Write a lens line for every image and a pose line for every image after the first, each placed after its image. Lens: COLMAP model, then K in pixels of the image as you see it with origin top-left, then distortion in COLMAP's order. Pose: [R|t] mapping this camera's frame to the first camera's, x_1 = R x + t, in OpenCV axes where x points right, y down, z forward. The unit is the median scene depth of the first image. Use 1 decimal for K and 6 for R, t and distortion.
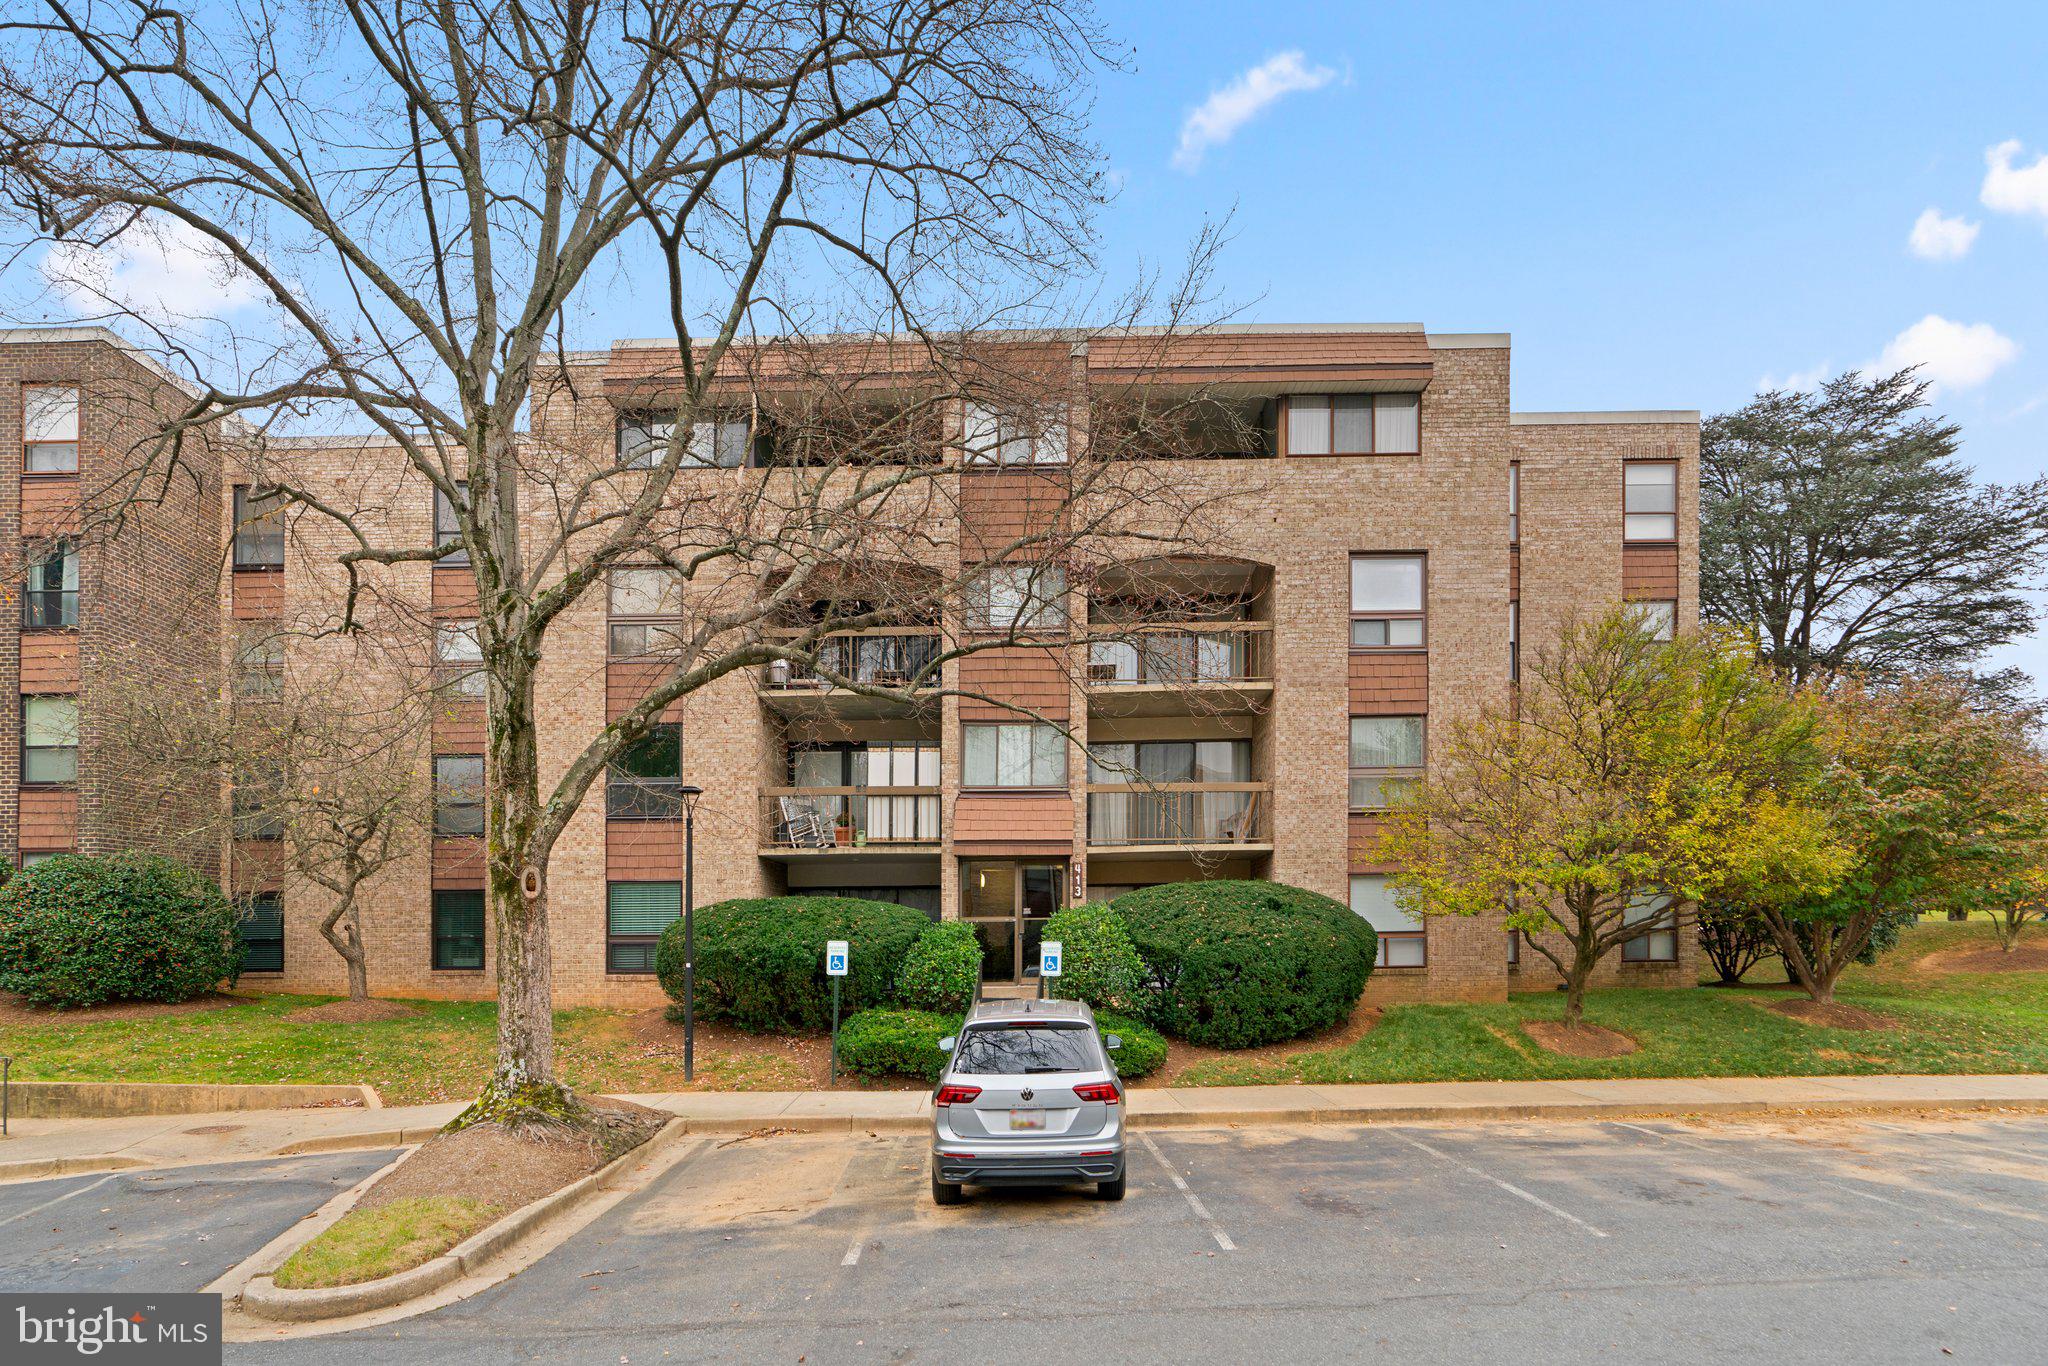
lens RADIAL K [[936.7, 0, 1032.0], [0, 936.7, 681.7], [0, 0, 1]] dist [-0.012436, 0.005718]
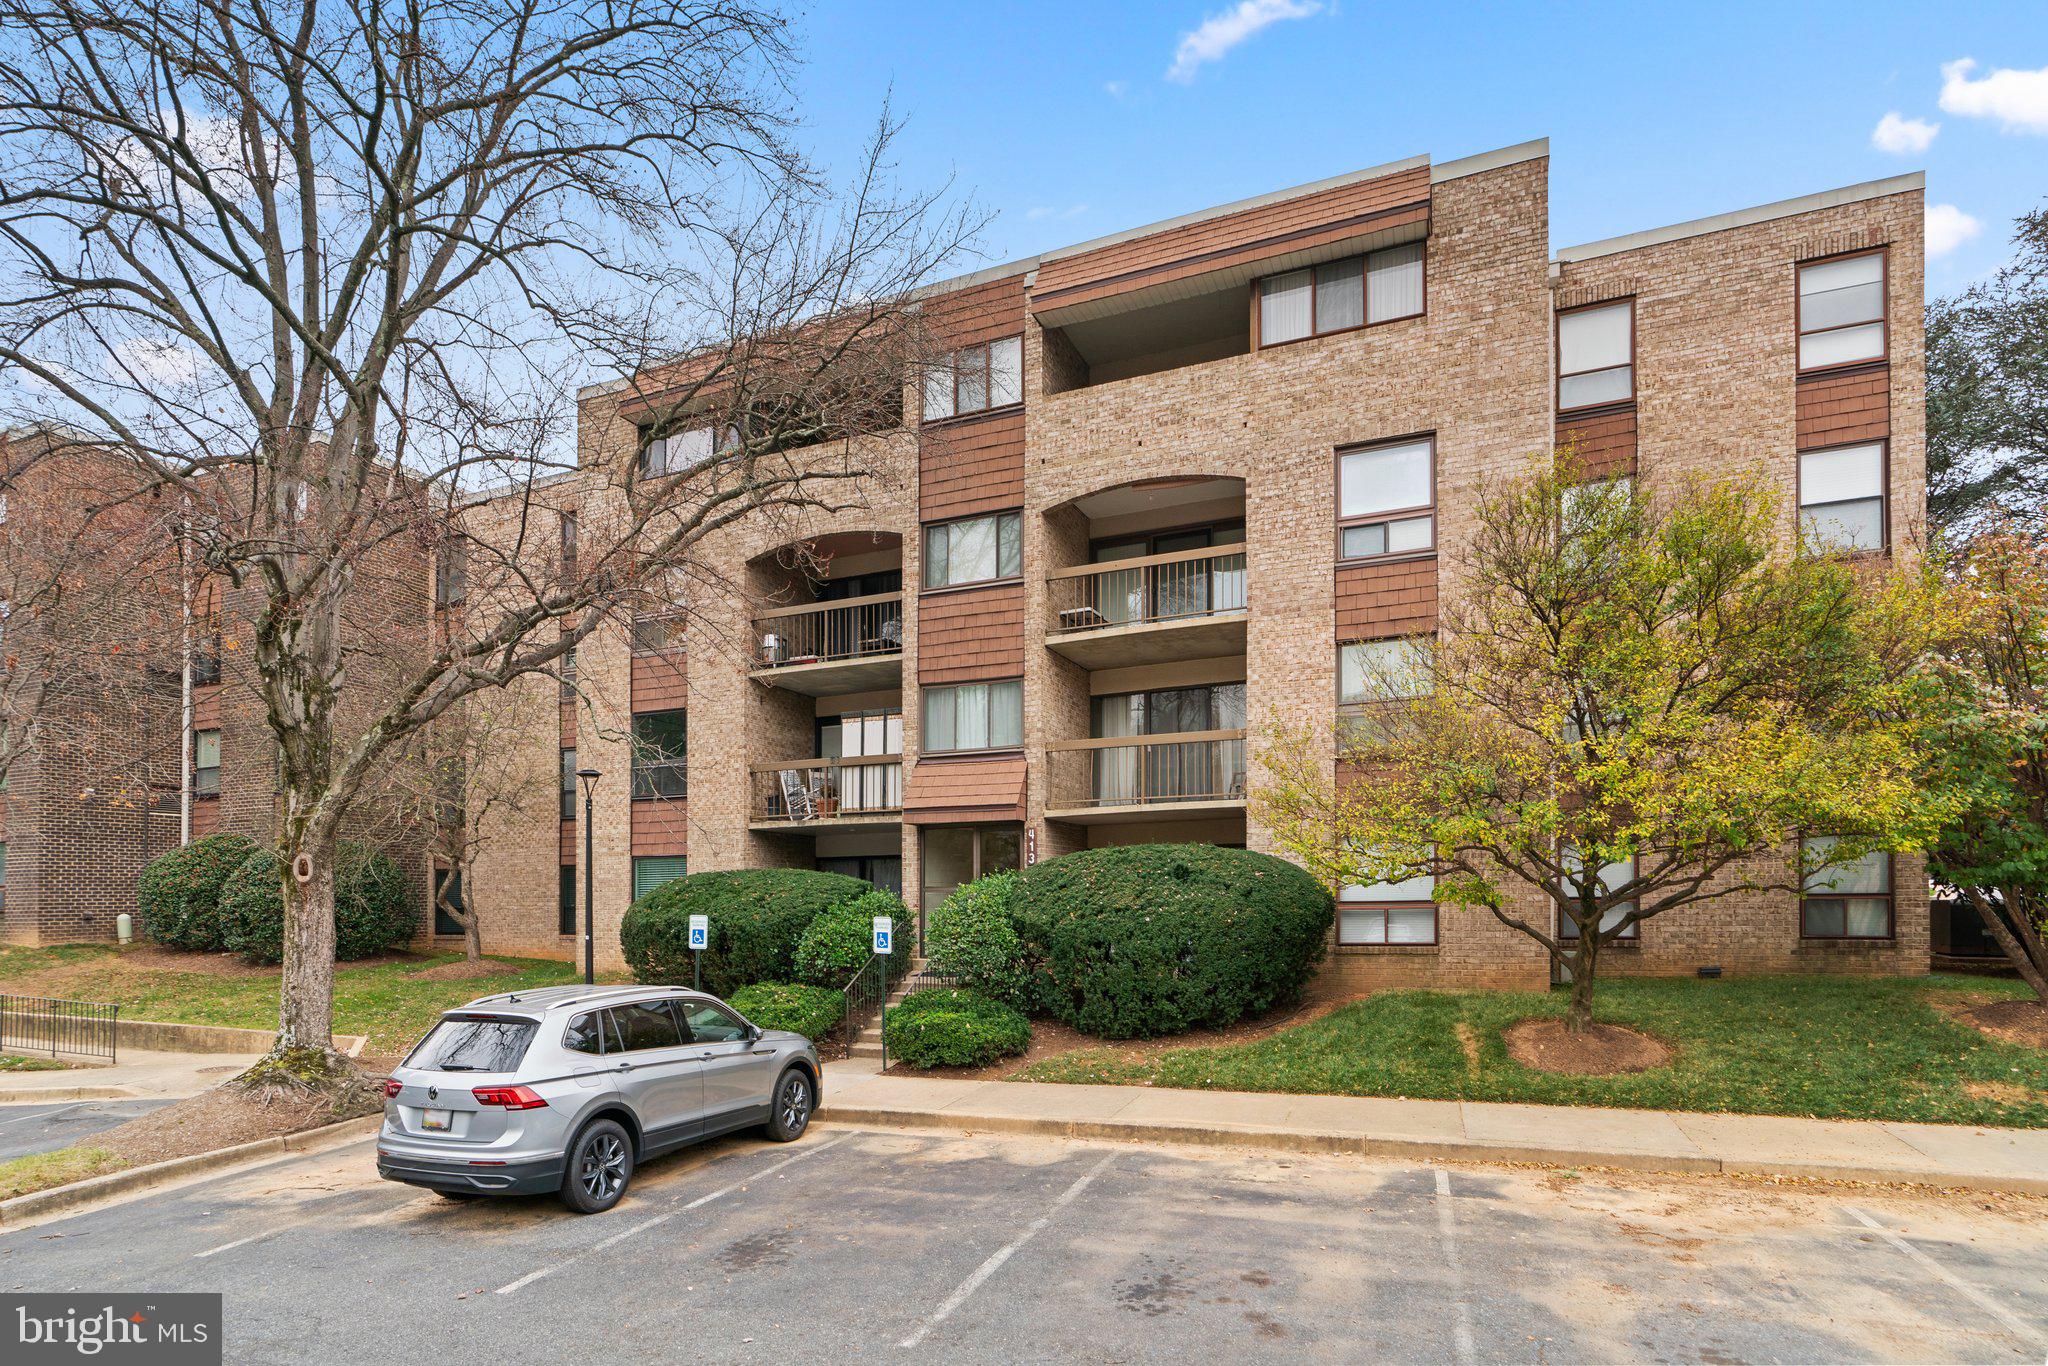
lens RADIAL K [[928.7, 0, 1023.7], [0, 928.7, 648.7], [0, 0, 1]] dist [-0.012288, 0.005286]
pose [[0.940564, -0.091329, -0.327106, 0.347338], [0.093559, 0.995574, -0.008945, 0.022778], [0.326475, -0.022190, 0.944945, 0.124980]]
